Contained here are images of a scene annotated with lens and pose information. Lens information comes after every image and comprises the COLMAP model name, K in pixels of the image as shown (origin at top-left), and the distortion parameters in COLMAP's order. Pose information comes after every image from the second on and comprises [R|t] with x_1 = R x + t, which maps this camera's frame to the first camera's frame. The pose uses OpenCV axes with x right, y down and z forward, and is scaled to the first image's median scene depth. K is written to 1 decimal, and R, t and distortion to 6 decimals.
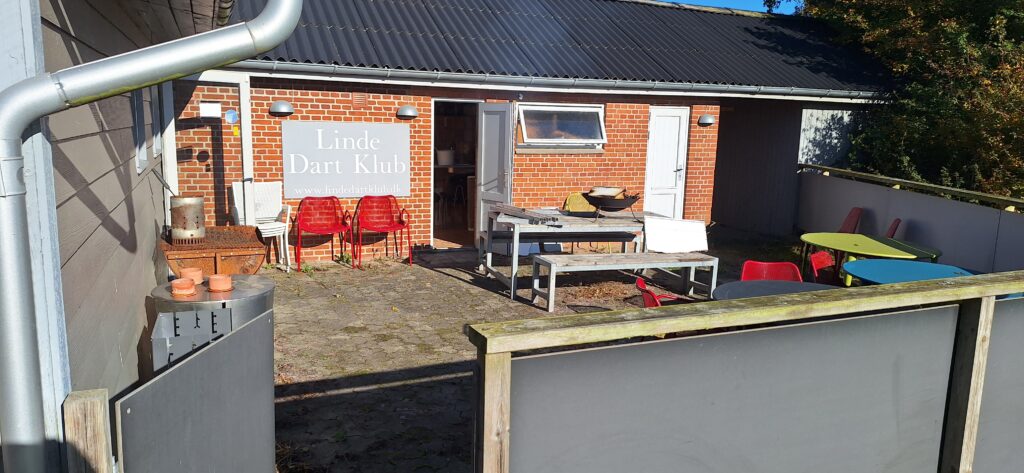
lens RADIAL K [[710.9, 0, 508.7], [0, 710.9, 242.3], [0, 0, 1]] dist [0.055801, -0.056409]
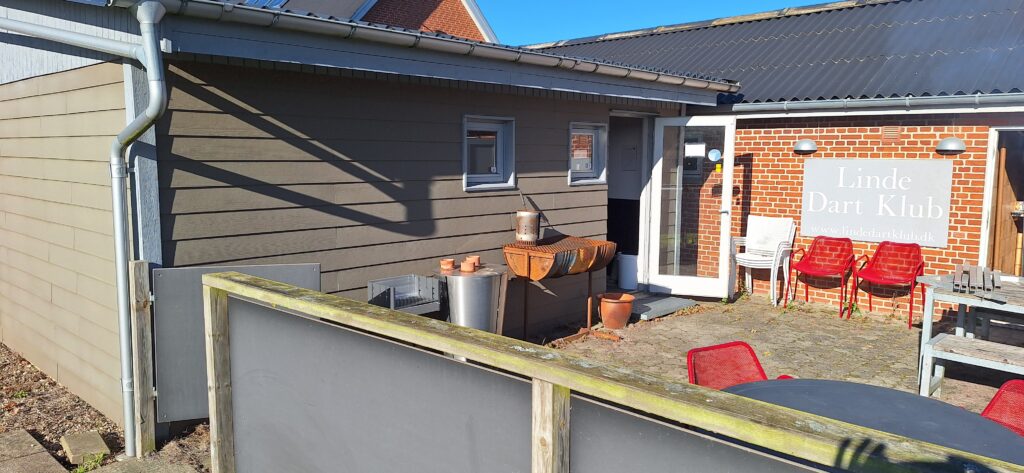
lens RADIAL K [[710.9, 0, 508.1], [0, 710.9, 230.2], [0, 0, 1]] dist [0.055801, -0.056409]
pose [[0.375223, 0.079499, -0.923519, 0.458167], [-0.151521, 0.988175, 0.023502, -0.030121], [0.914467, 0.131114, 0.382831, 0.239687]]
